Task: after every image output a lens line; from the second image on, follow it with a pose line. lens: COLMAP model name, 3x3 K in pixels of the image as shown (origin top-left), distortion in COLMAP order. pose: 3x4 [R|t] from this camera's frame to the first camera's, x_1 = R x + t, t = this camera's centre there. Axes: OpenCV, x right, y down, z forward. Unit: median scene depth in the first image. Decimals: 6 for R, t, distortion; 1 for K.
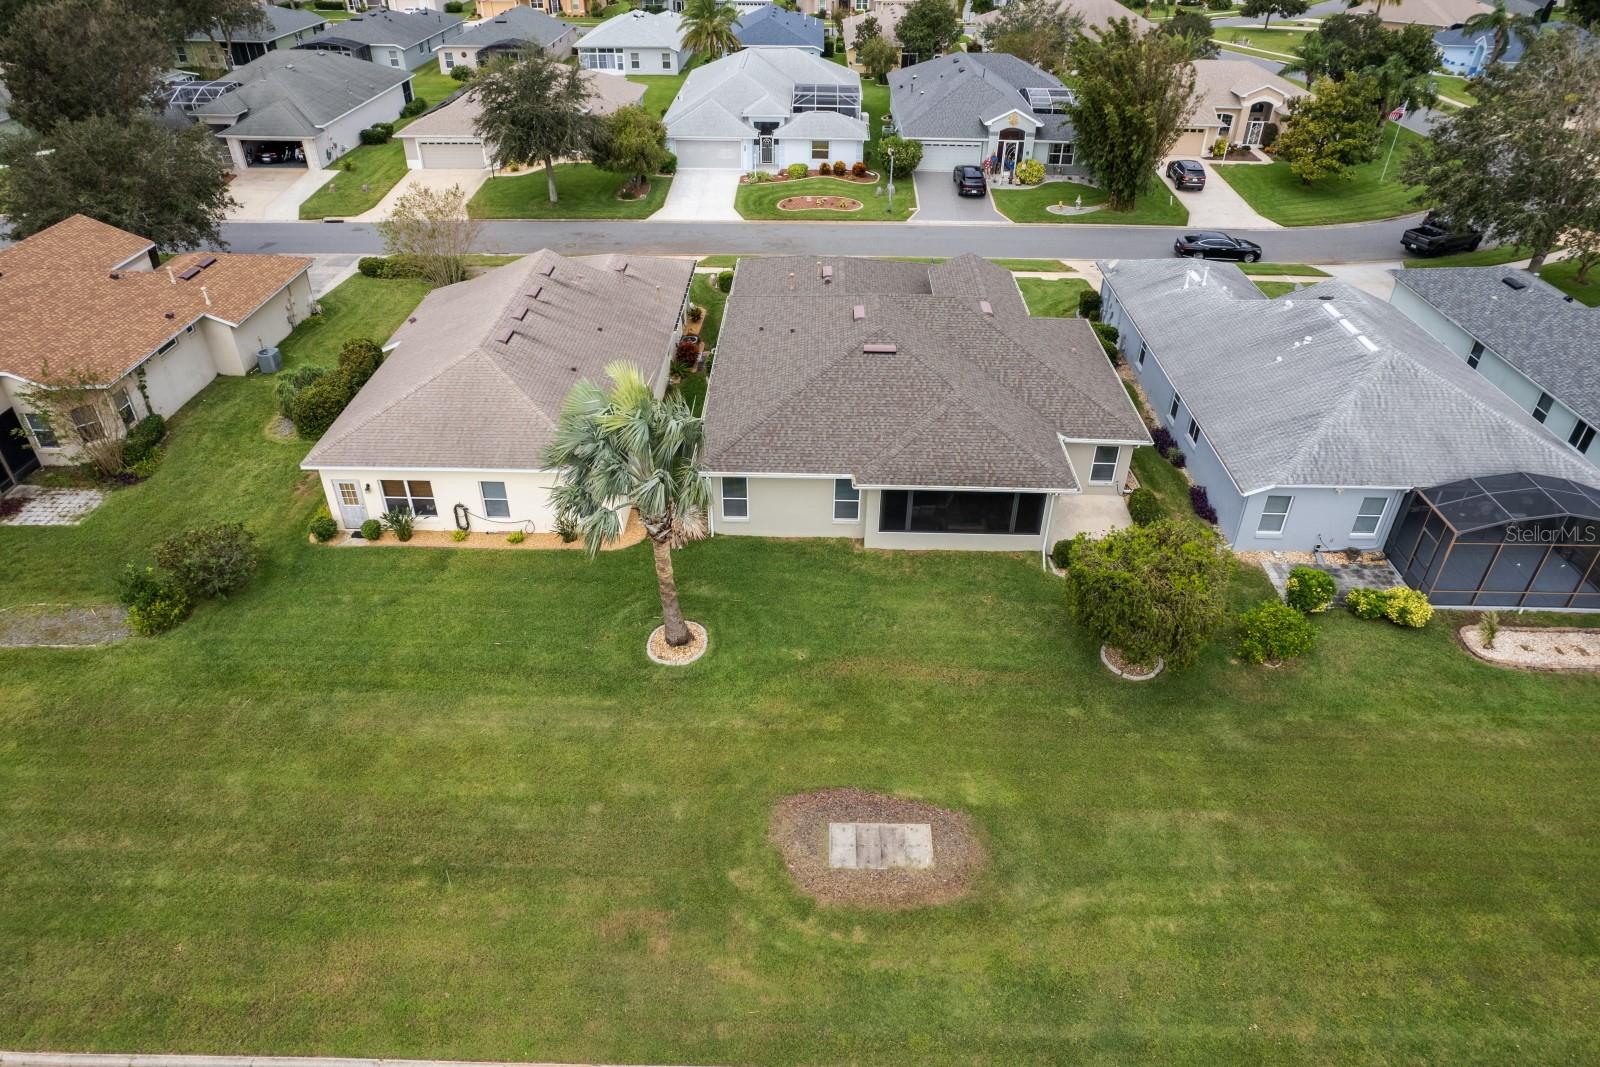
lens RADIAL K [[1030.1, 0, 802.9], [0, 1030.1, 538.6], [0, 0, 1]] dist [-0.074621, 0.073963]
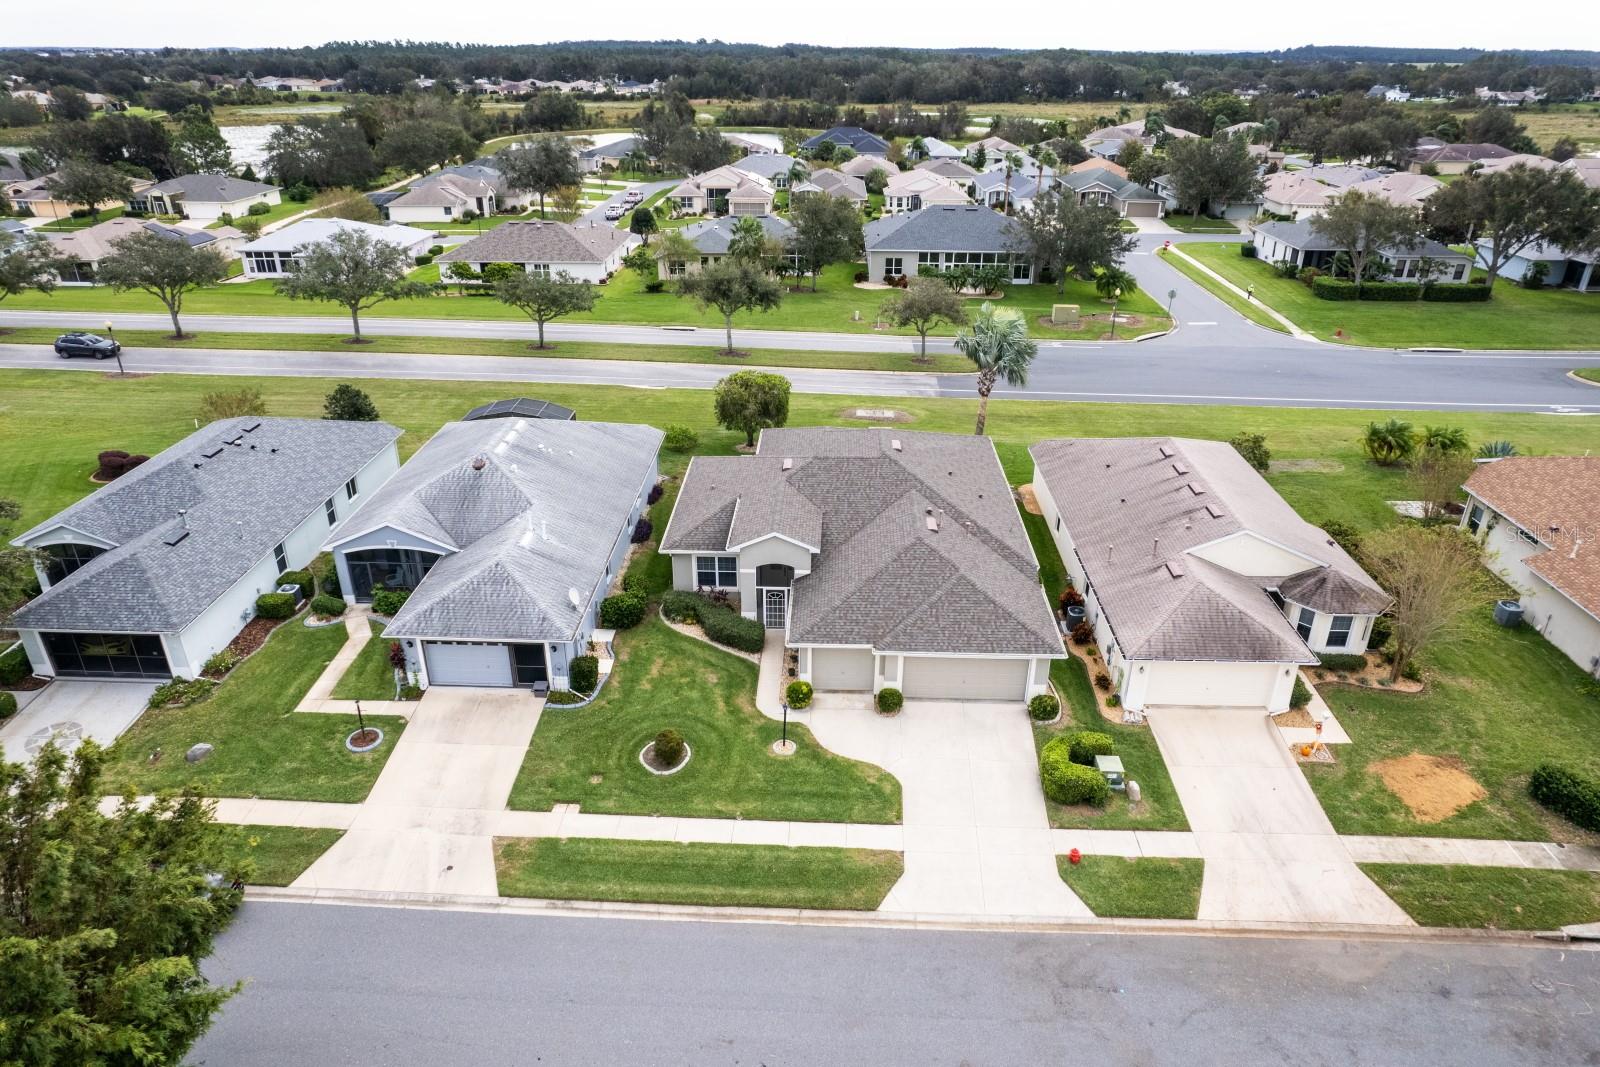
lens RADIAL K [[1030.1, 0, 802.9], [0, 1030.1, 538.6], [0, 0, 1]] dist [-0.074621, 0.073963]
pose [[-0.999813, -0.017637, 0.007976, 0.146617], [-0.001809, 0.495387, 0.868671, -1.175514], [-0.019272, 0.868493, -0.495326, 1.616906]]
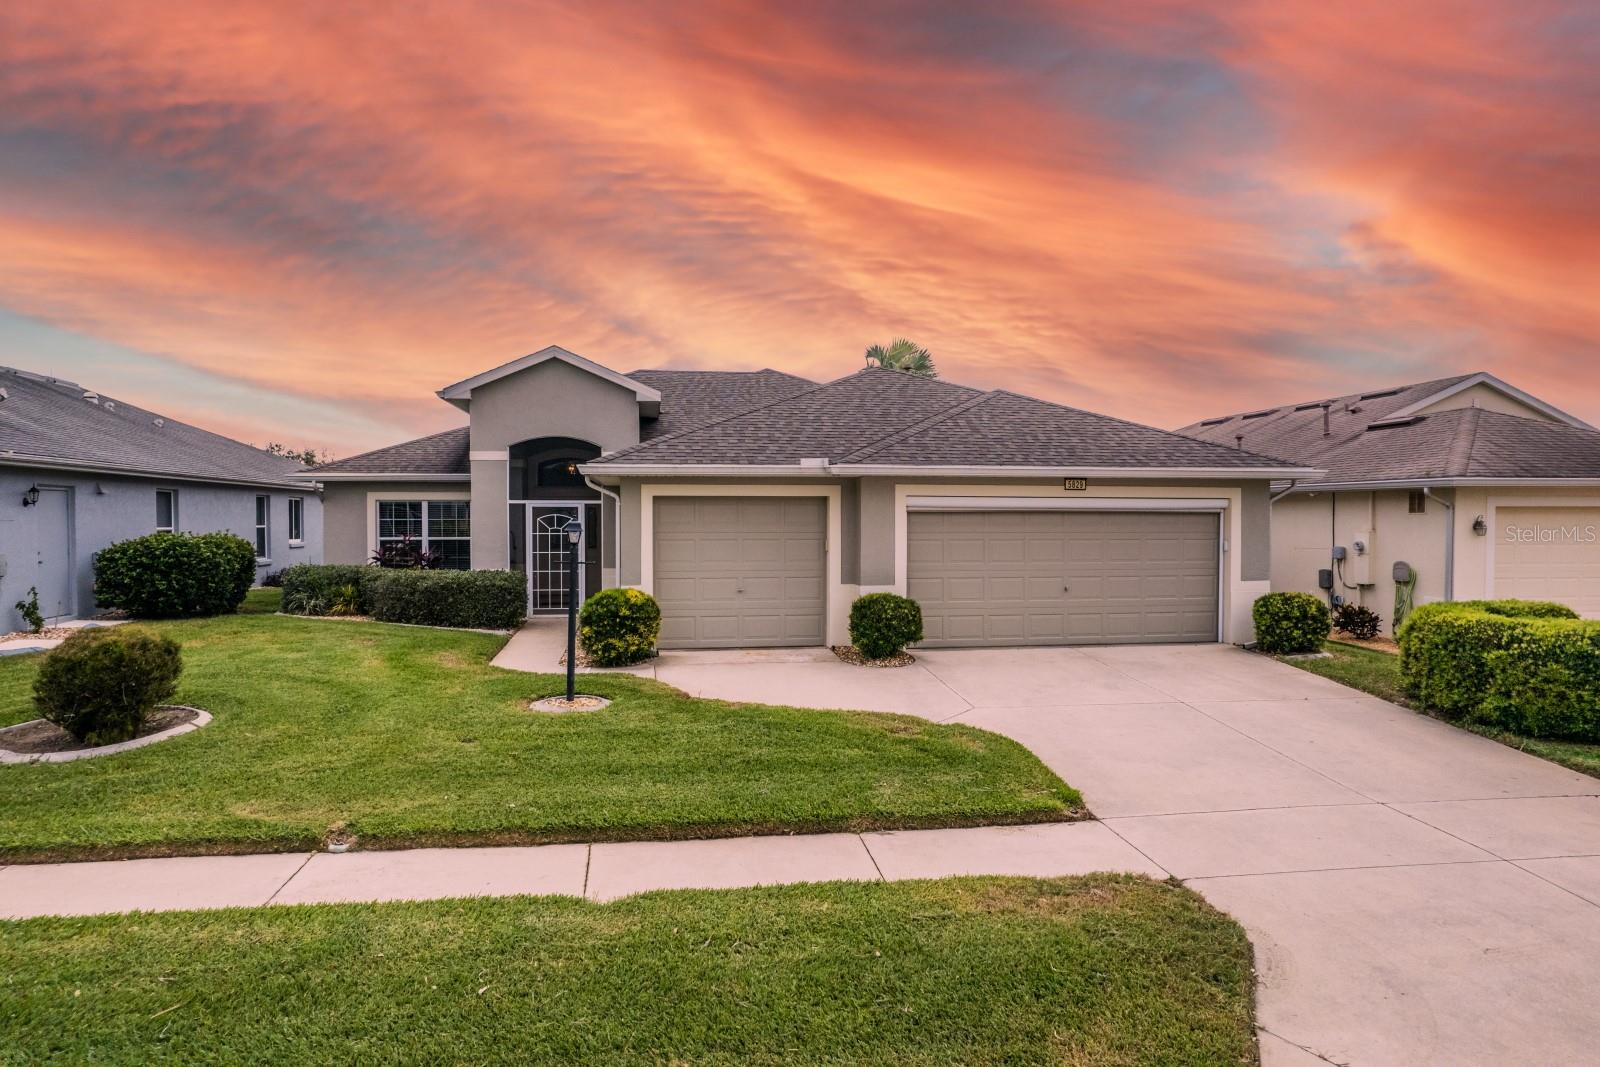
lens RADIAL K [[1030.1, 0, 802.9], [0, 1030.1, 538.6], [0, 0, 1]] dist [-0.074621, 0.073963]
pose [[-0.984400, -0.003937, -0.175903, 0.154705], [-0.106074, 0.810917, 0.575466, -0.503371], [0.140378, 0.585148, -0.798684, 1.520554]]
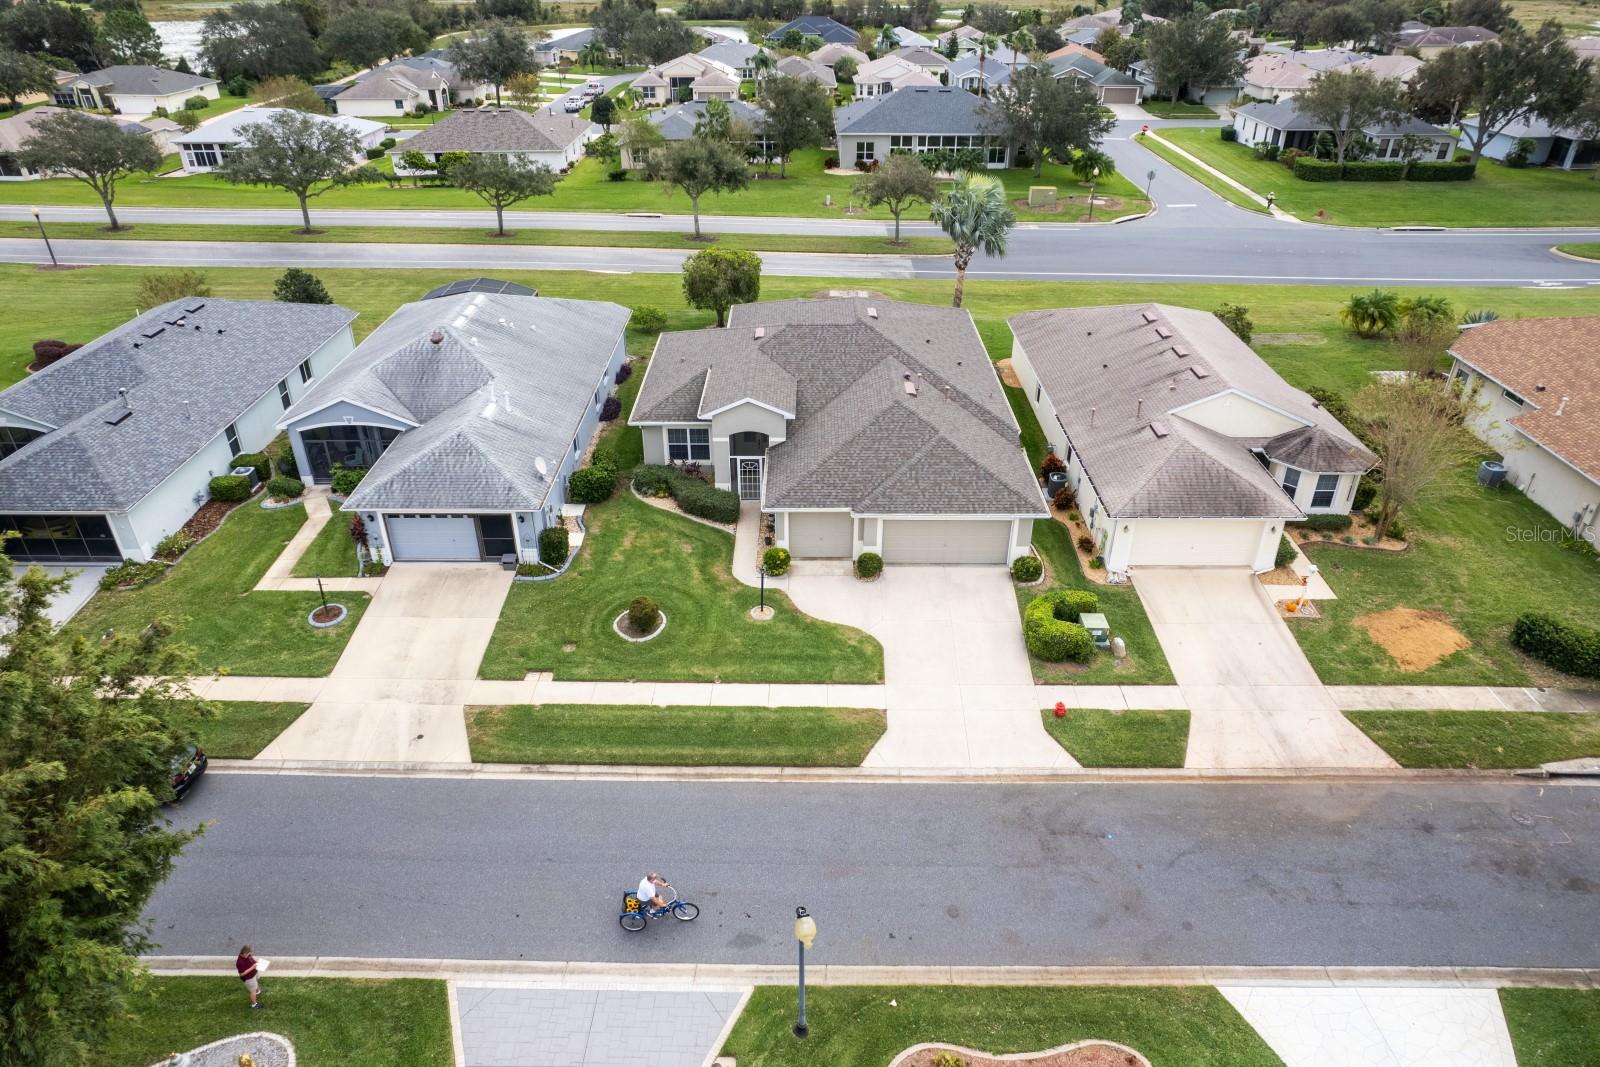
lens RADIAL K [[1030.1, 0, 802.9], [0, 1030.1, 538.6], [0, 0, 1]] dist [-0.074621, 0.073963]
pose [[-0.999844, 0.001403, -0.017594, 0.147495], [-0.015351, 0.422801, 0.906093, -1.127583], [0.008709, 0.906222, -0.422713, 1.644054]]
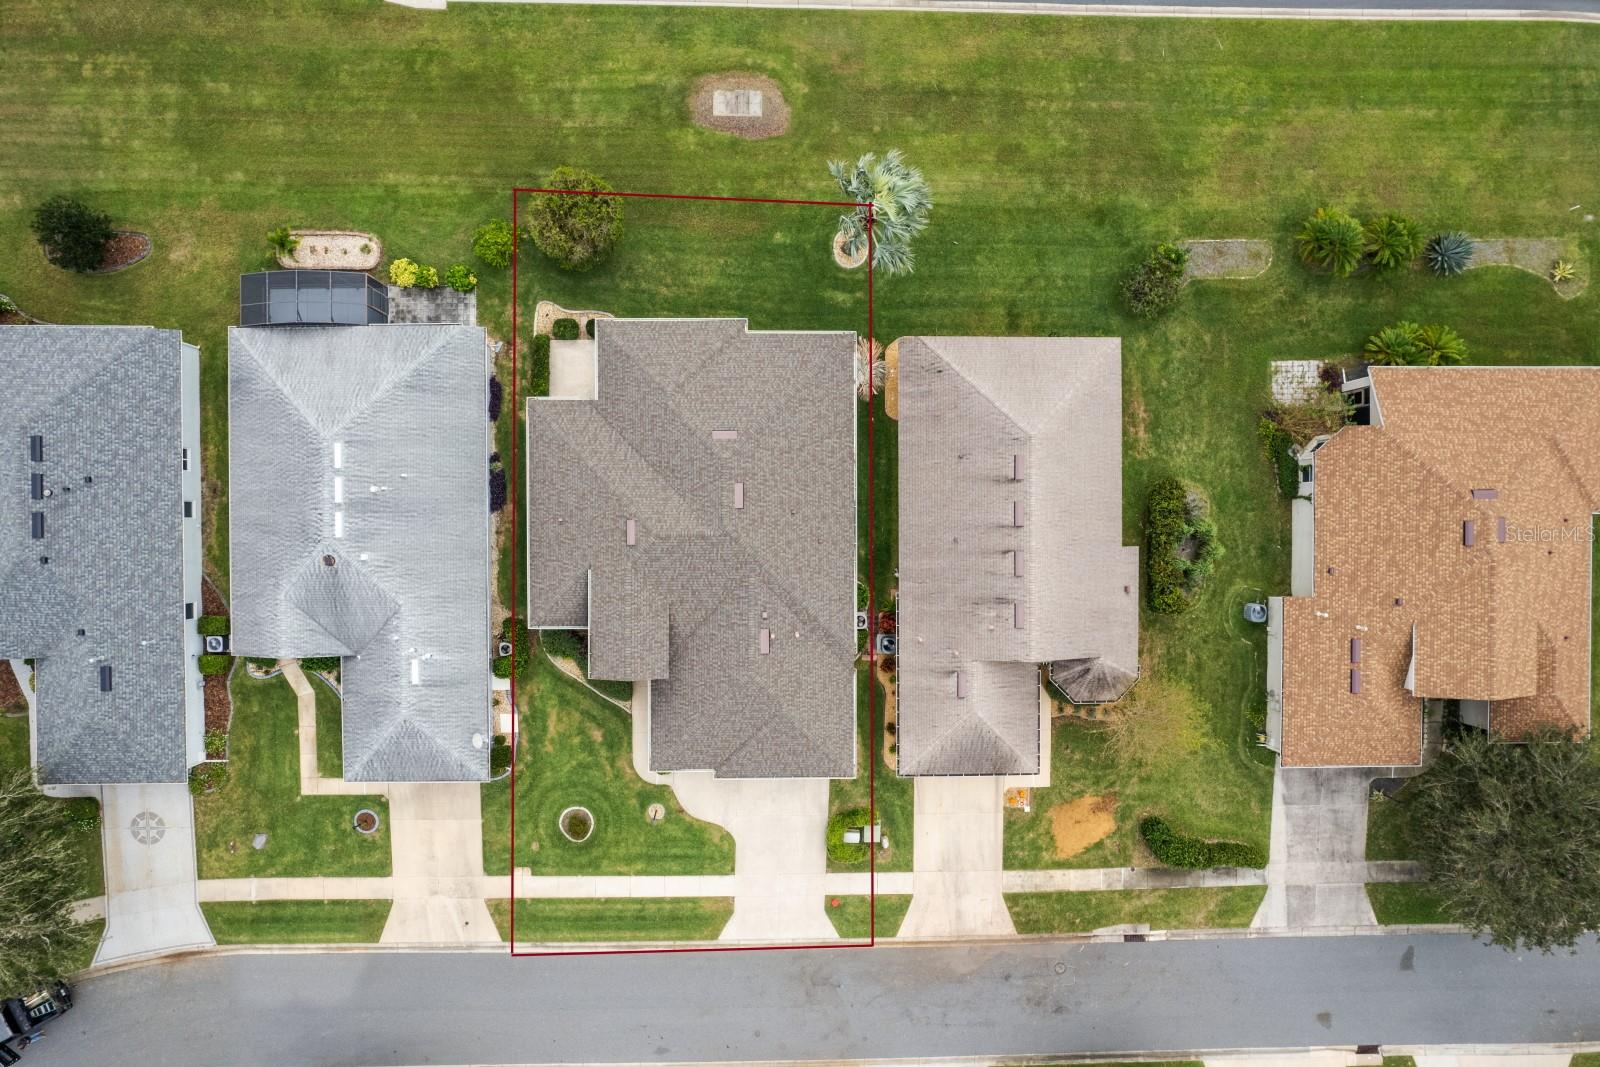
lens RADIAL K [[1030.1, 0, 802.9], [0, 1030.1, 538.6], [0, 0, 1]] dist [-0.074621, 0.073963]
pose [[-0.999128, 0.021162, -0.035997, 0.021703], [-0.041592, -0.580742, 0.813024, -1.175630], [-0.003699, 0.813813, 0.581116, 0.307262]]
